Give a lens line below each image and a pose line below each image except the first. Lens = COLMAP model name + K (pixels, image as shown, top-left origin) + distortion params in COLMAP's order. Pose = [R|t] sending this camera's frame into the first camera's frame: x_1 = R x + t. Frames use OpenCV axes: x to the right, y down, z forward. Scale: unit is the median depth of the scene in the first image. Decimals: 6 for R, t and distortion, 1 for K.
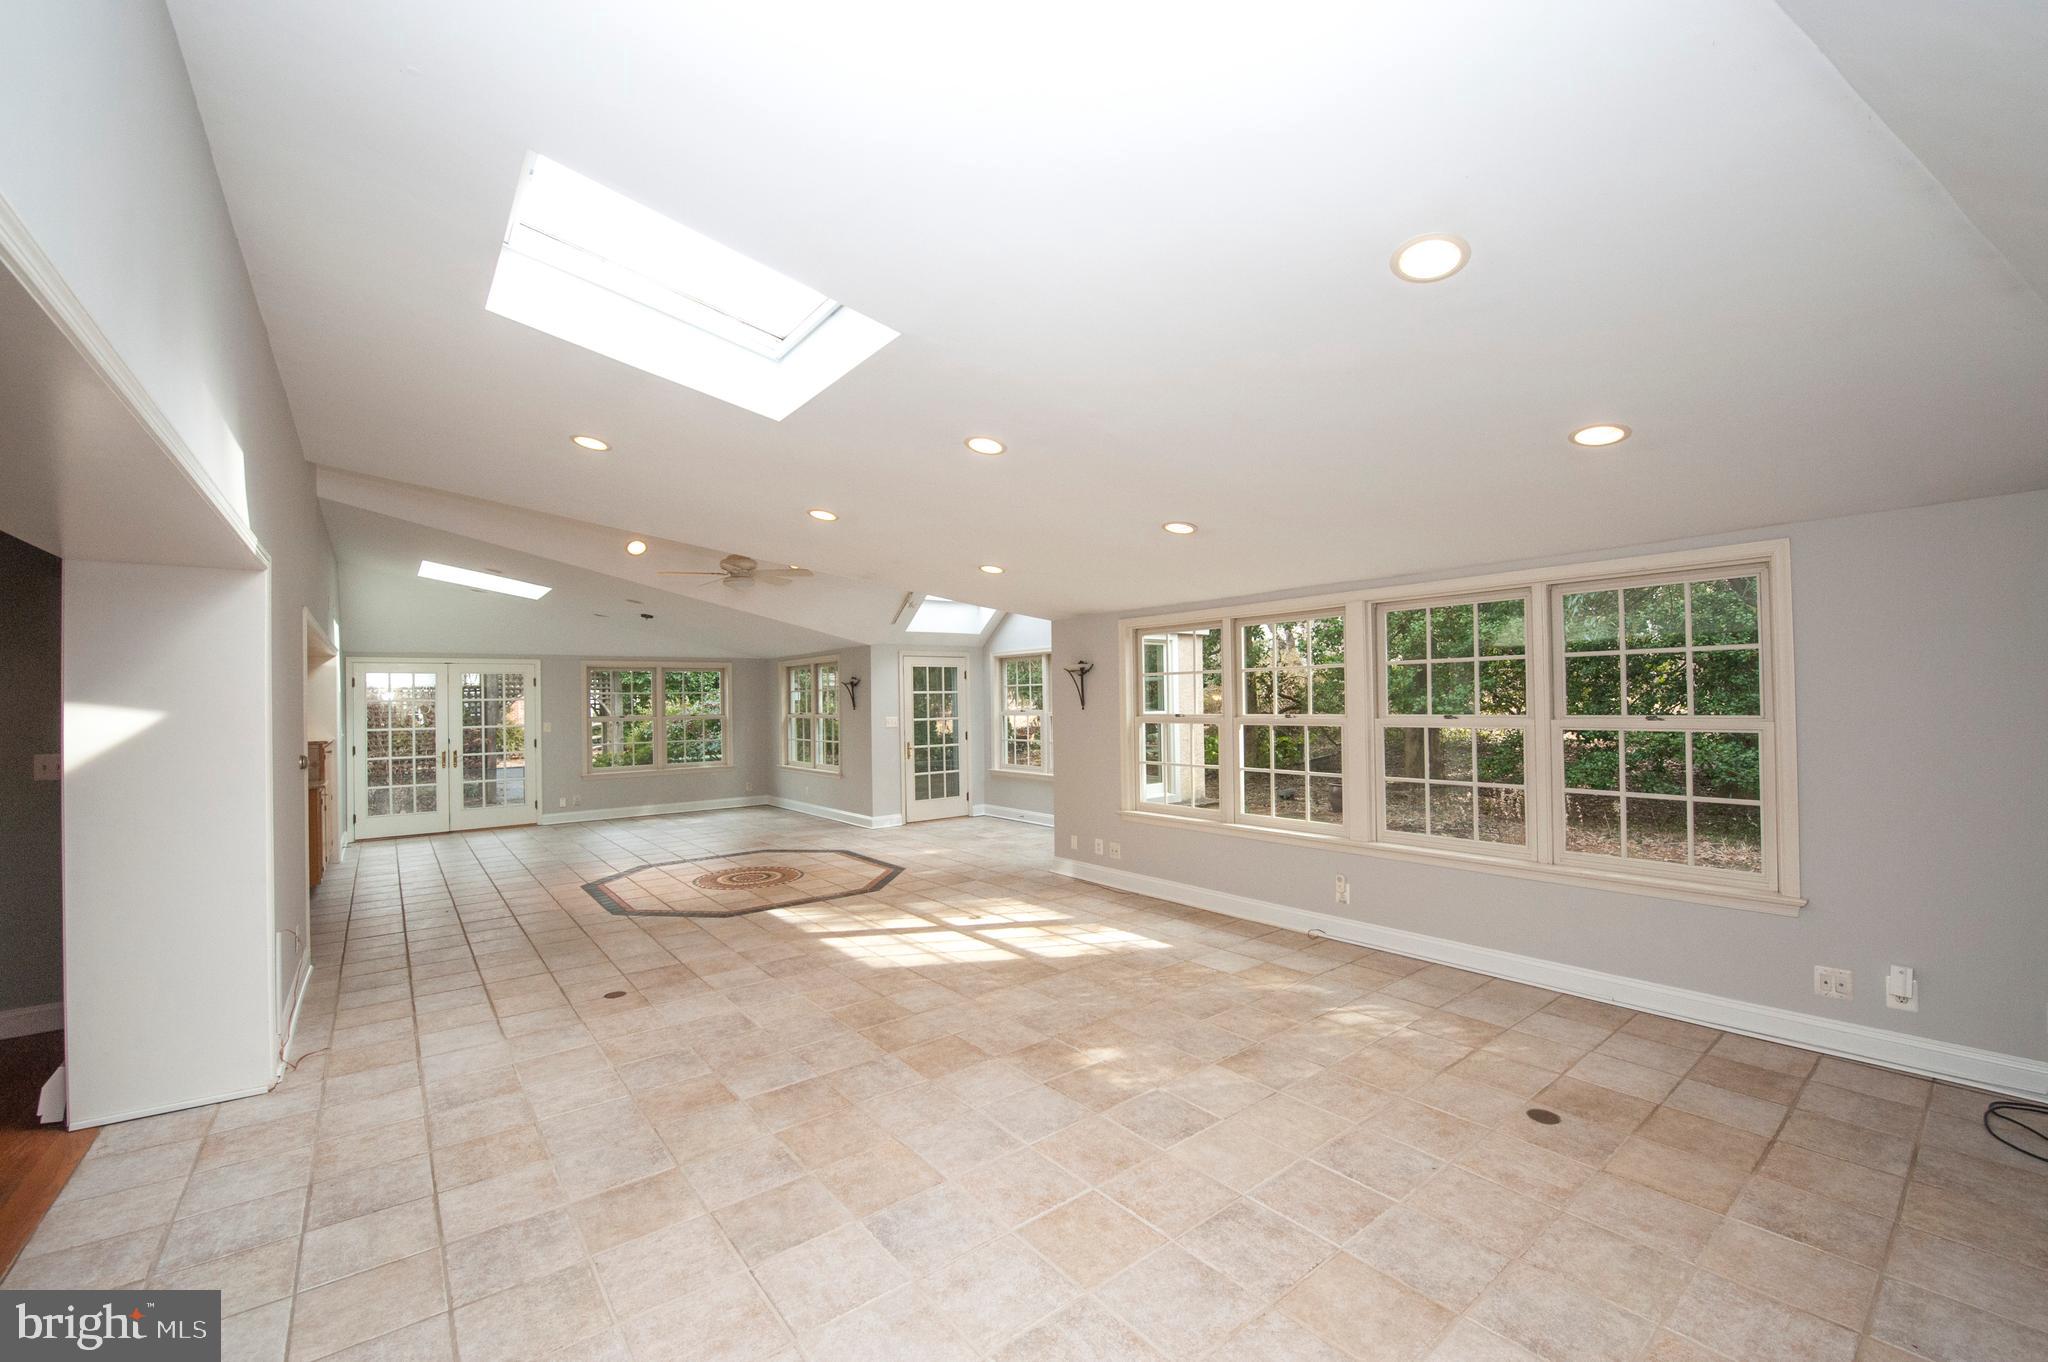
lens RADIAL K [[819.5, 0, 1026.7], [0, 819.5, 686.7], [0, 0, 1]] dist [-0.015372, 0.000067]
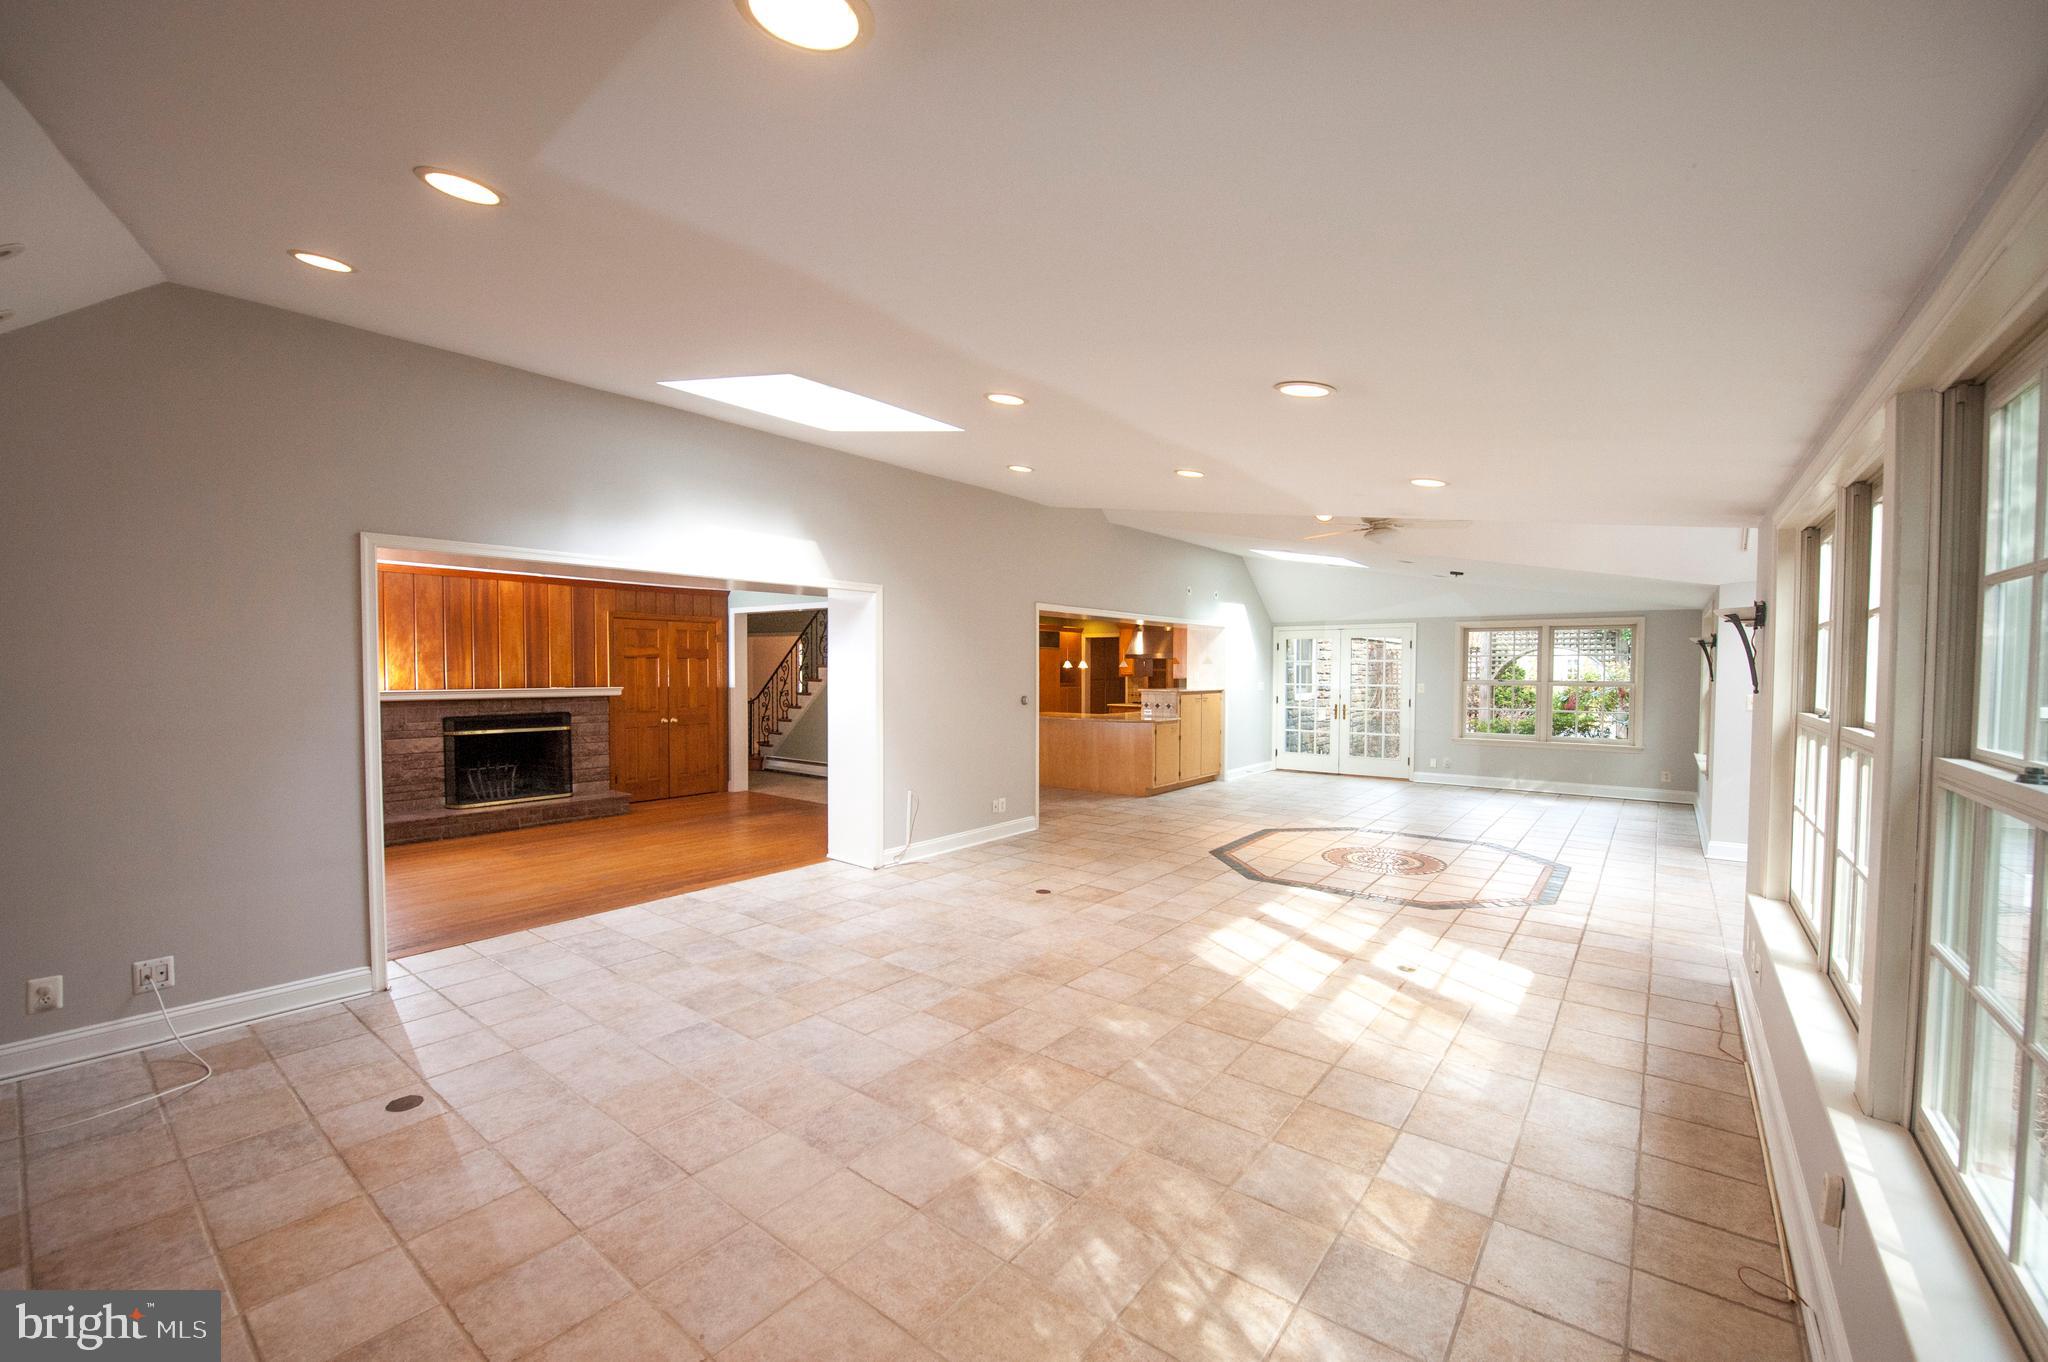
lens RADIAL K [[819.5, 0, 1020.7], [0, 819.5, 683.0], [0, 0, 1]] dist [-0.015372, 0.000067]
pose [[0.237545, 0.036918, -0.970675, 0.684600], [0.008306, 0.999164, 0.040034, -0.005431], [0.971341, -0.017572, 0.237039, 0.614962]]
